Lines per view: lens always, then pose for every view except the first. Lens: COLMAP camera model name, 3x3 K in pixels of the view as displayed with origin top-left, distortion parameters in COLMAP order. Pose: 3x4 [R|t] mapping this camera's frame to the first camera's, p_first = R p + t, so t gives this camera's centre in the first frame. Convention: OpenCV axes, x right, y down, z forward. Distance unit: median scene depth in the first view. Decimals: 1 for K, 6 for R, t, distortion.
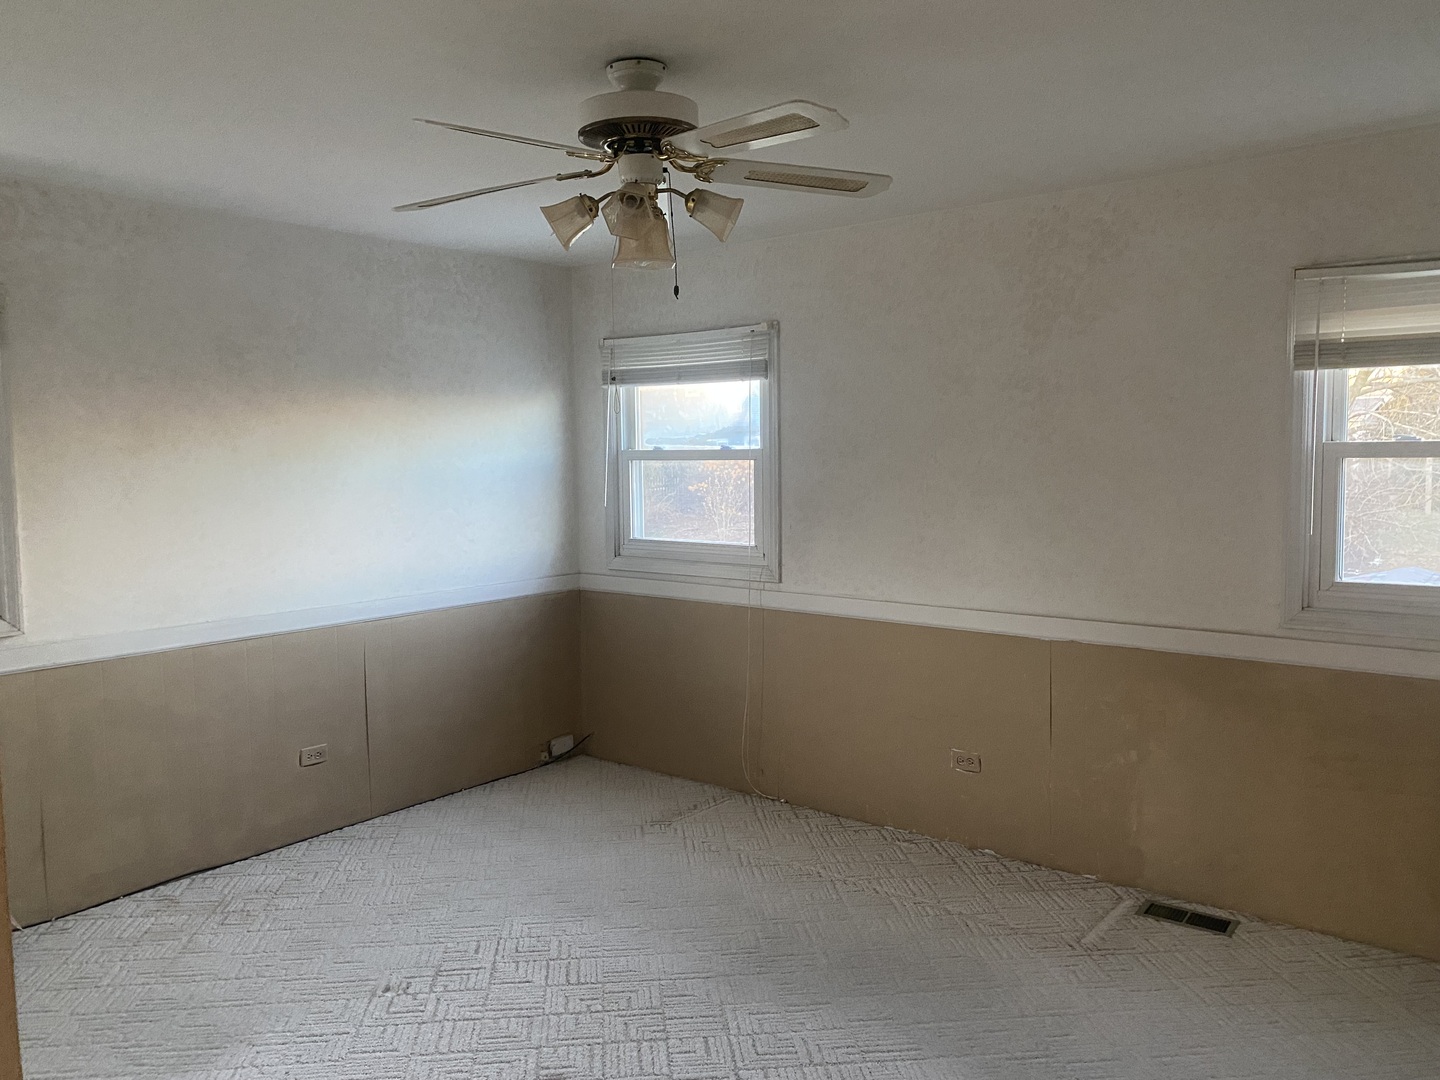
lens RADIAL K [[1084.2, 0, 721.6], [0, 1084.2, 539.6], [0, 0, 1]] dist [0.020713, -0.004271]
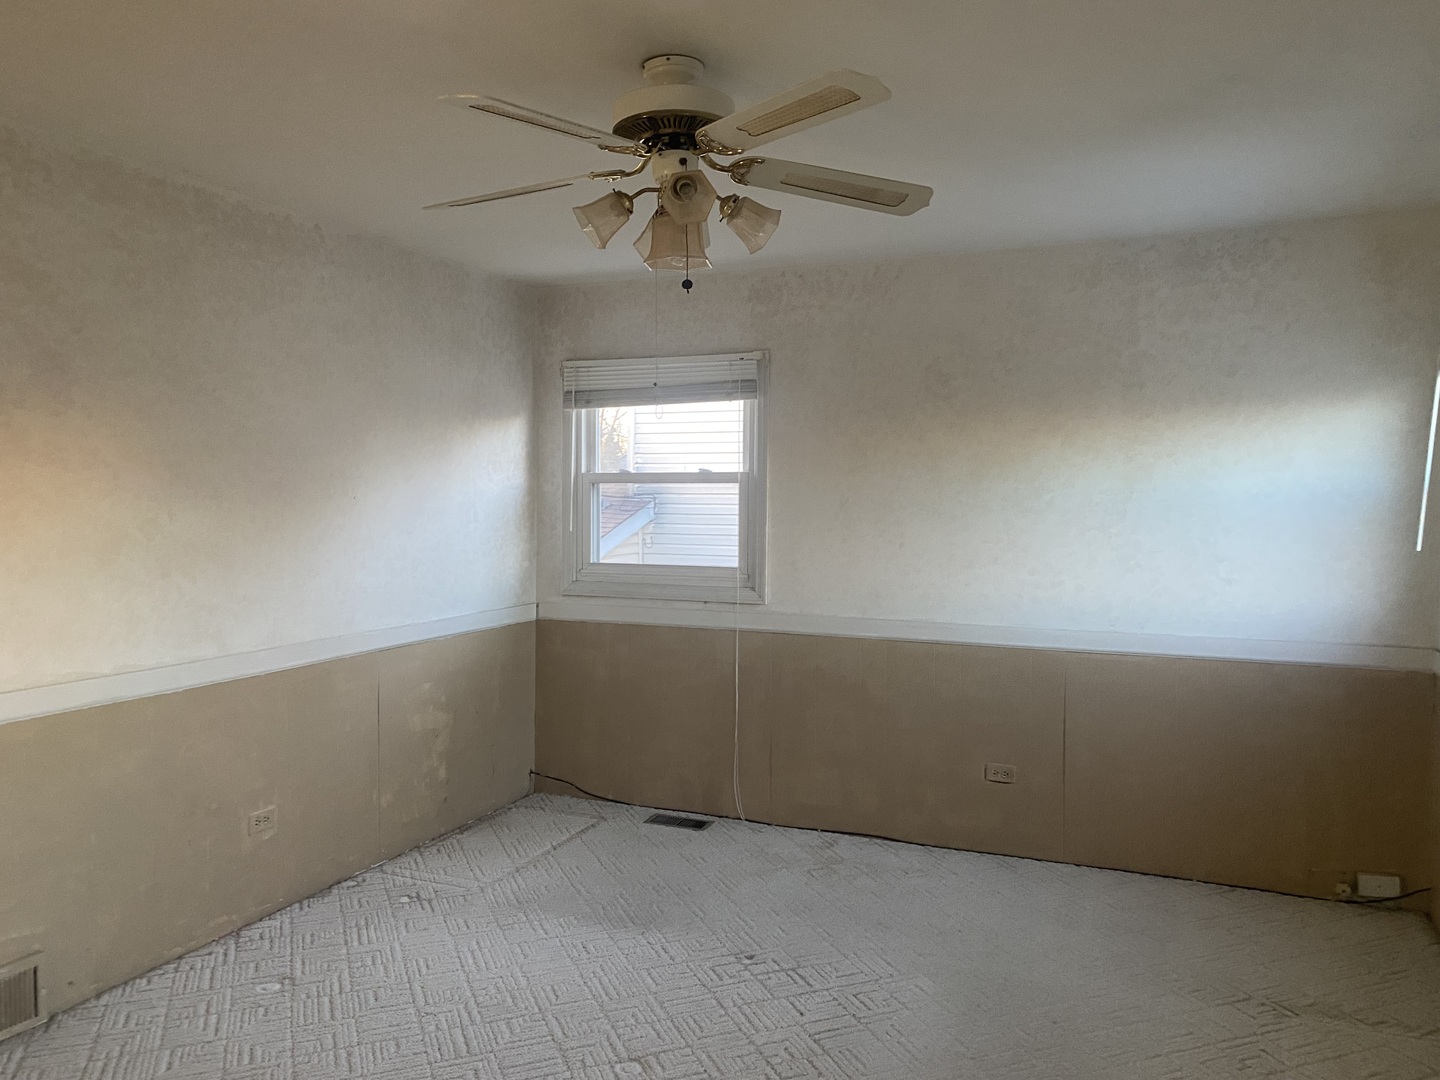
lens RADIAL K [[1084.2, 0, 744.8], [0, 1084.2, 509.1], [0, 0, 1]] dist [0.020713, -0.004271]
pose [[0.267299, 0.039538, -0.962802, 0.567102], [-0.079705, 0.996641, 0.018799, -0.048416], [0.960312, 0.071715, 0.269553, 0.533644]]
